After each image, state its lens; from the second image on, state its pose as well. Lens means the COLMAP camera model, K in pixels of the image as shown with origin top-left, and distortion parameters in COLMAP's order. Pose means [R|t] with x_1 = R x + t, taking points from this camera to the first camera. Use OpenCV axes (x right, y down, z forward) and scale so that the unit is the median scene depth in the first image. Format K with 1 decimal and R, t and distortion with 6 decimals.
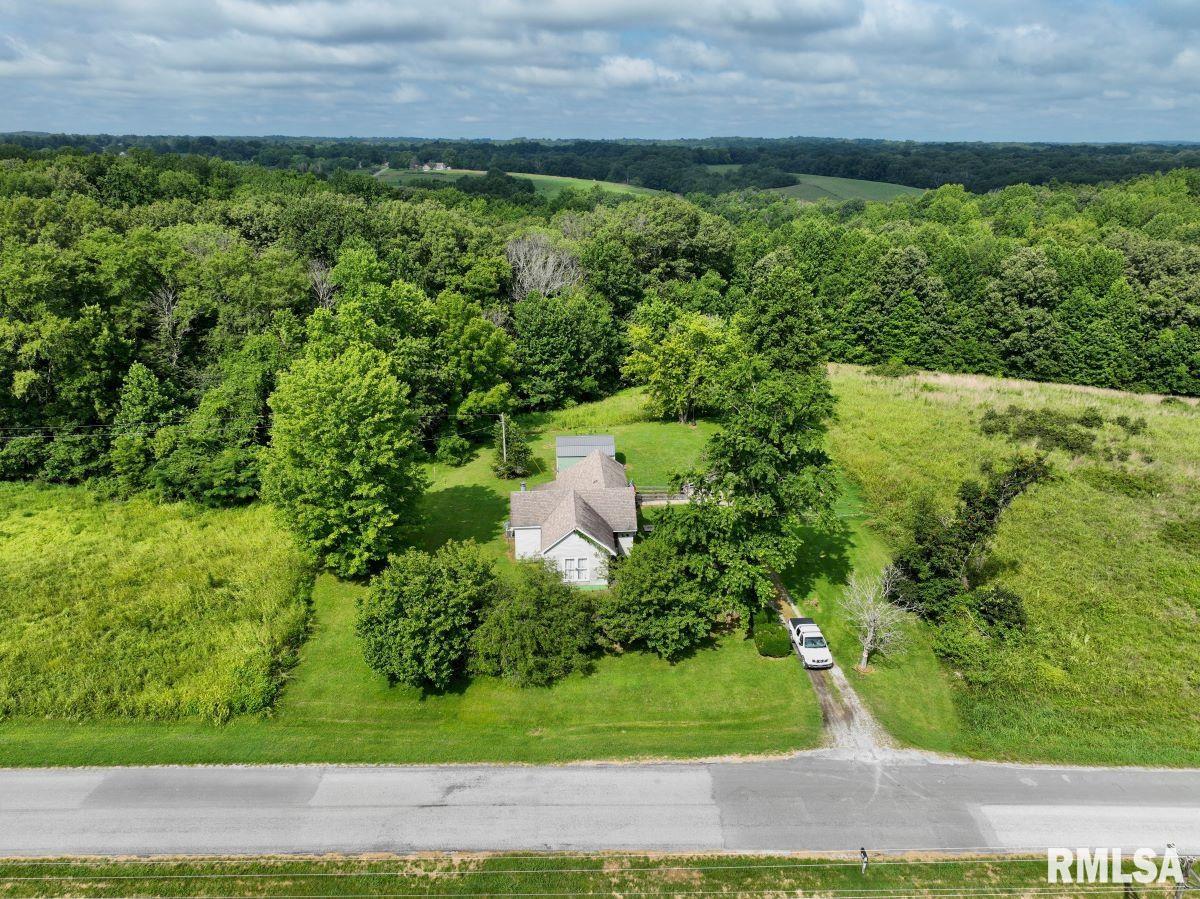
lens RADIAL K [[830.7, 0, 603.9], [0, 830.7, 452.0], [0, 0, 1]] dist [0.009892, -0.000585]
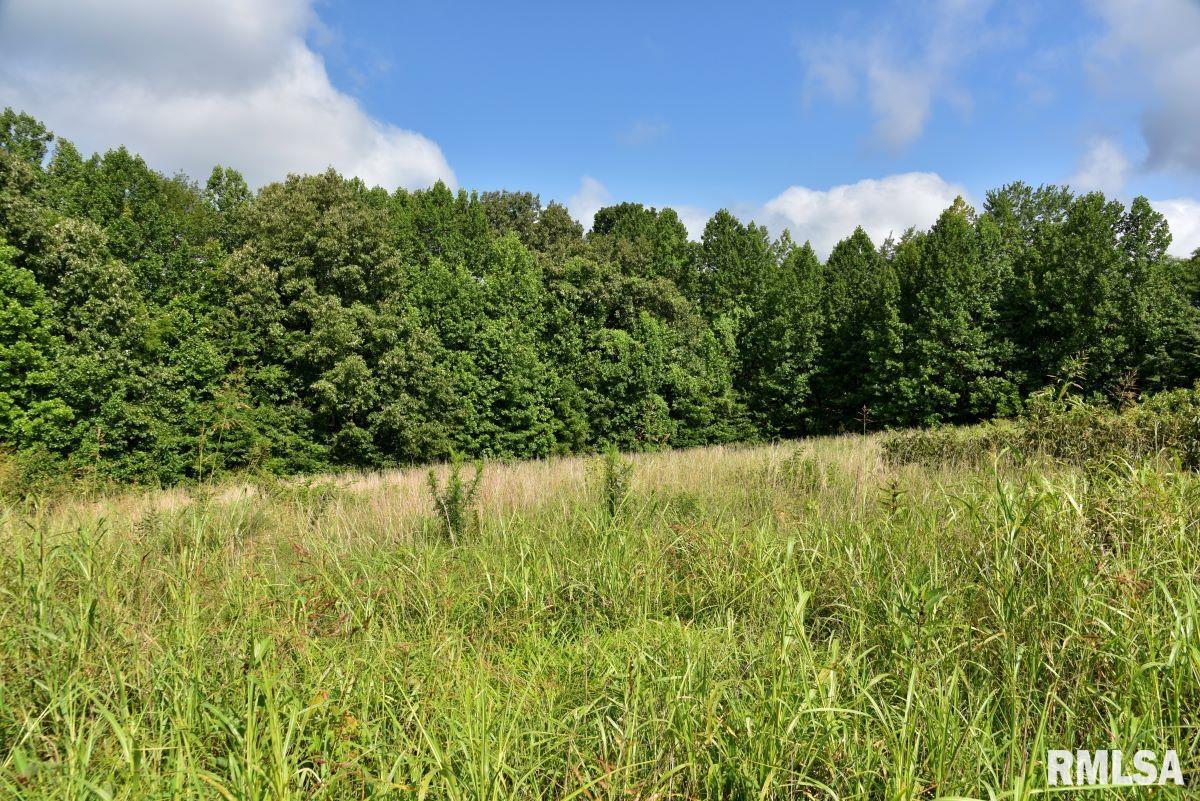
lens RADIAL K [[838.6, 0, 597.0], [0, 838.6, 399.3], [0, 0, 1]] dist [-0.049022, 0.004013]
pose [[0.513066, -0.054285, 0.856631, 0.236102], [0.301494, 0.945805, -0.120639, -0.049083], [-0.803657, 0.320165, 0.501627, 0.732177]]
